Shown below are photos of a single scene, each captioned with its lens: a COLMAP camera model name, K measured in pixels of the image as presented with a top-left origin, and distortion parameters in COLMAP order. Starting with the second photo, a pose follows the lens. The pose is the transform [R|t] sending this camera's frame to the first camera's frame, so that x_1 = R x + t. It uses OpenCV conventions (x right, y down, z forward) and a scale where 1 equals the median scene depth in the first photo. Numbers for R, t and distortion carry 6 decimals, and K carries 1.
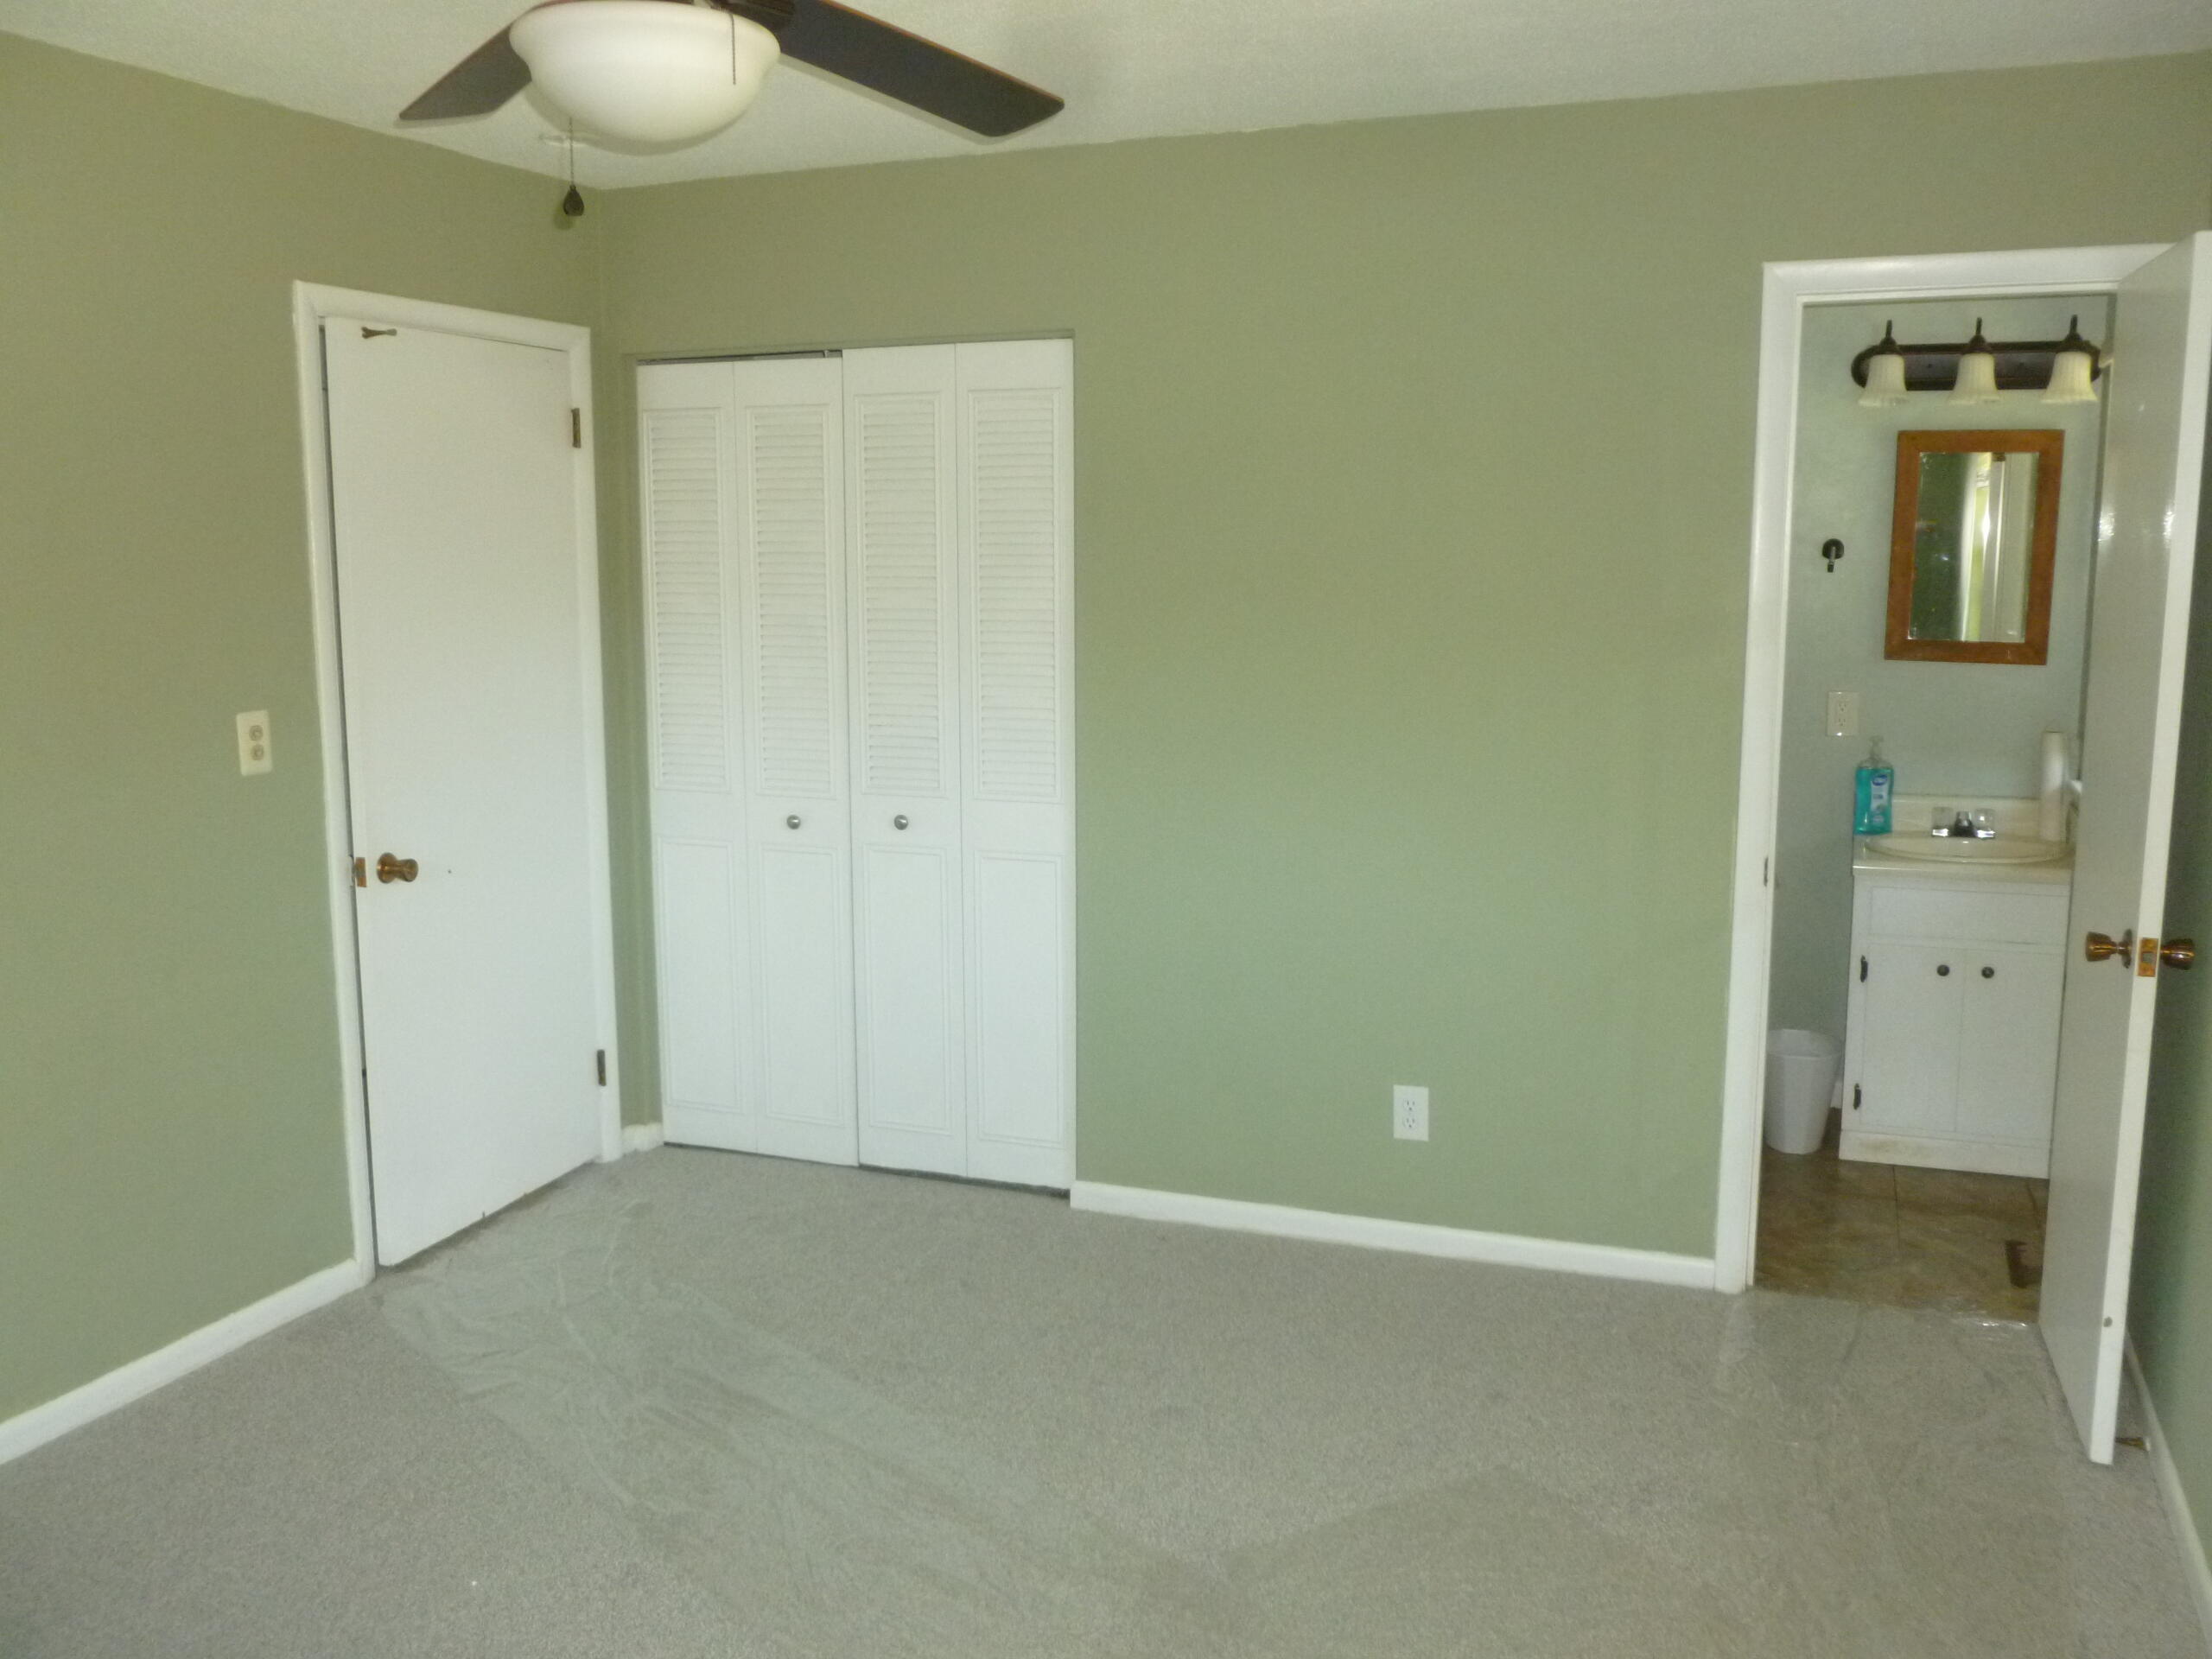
lens RADIAL K [[1891.4, 0, 1092.0], [0, 1891.4, 828.3], [0, 0, 1]] dist [-0.028568, 0.003397]
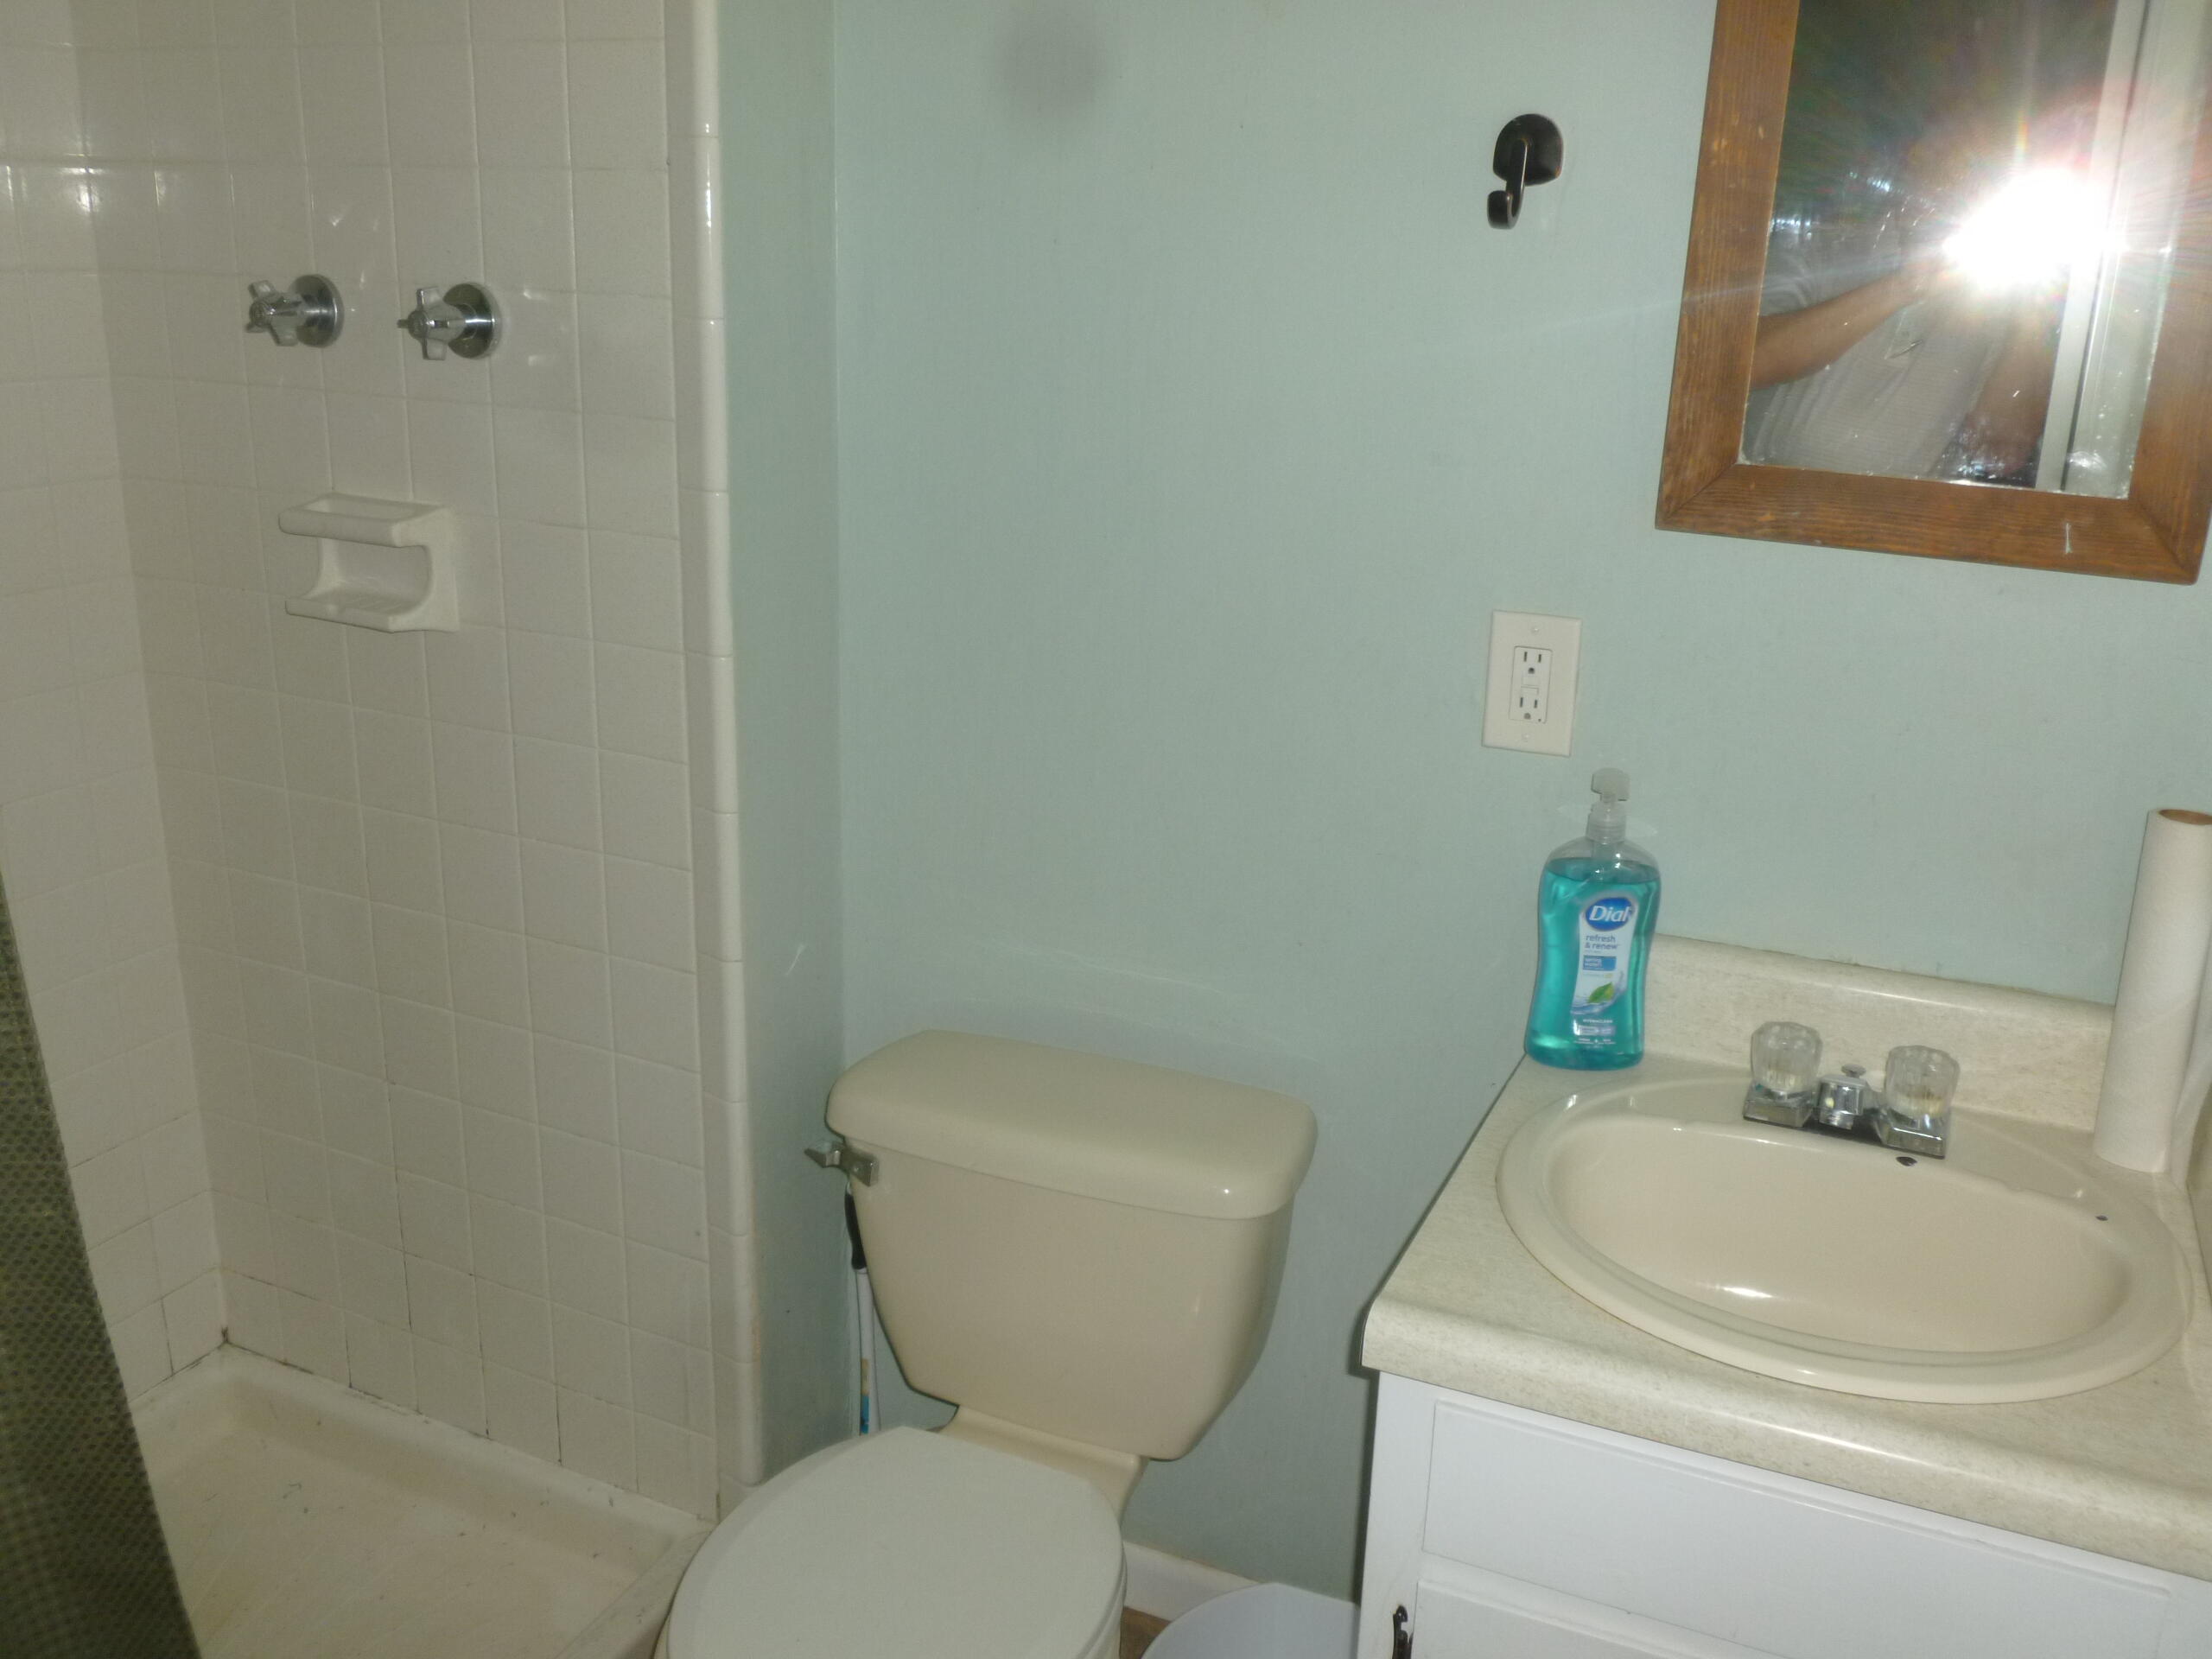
lens RADIAL K [[1891.4, 0, 1092.0], [0, 1891.4, 828.3], [0, 0, 1]] dist [-0.028568, 0.003397]
pose [[0.998390, 0.043060, -0.036921, 0.342498], [-0.036265, 0.985080, 0.168231, -0.089182], [0.043615, -0.166622, 0.985056, 0.685717]]
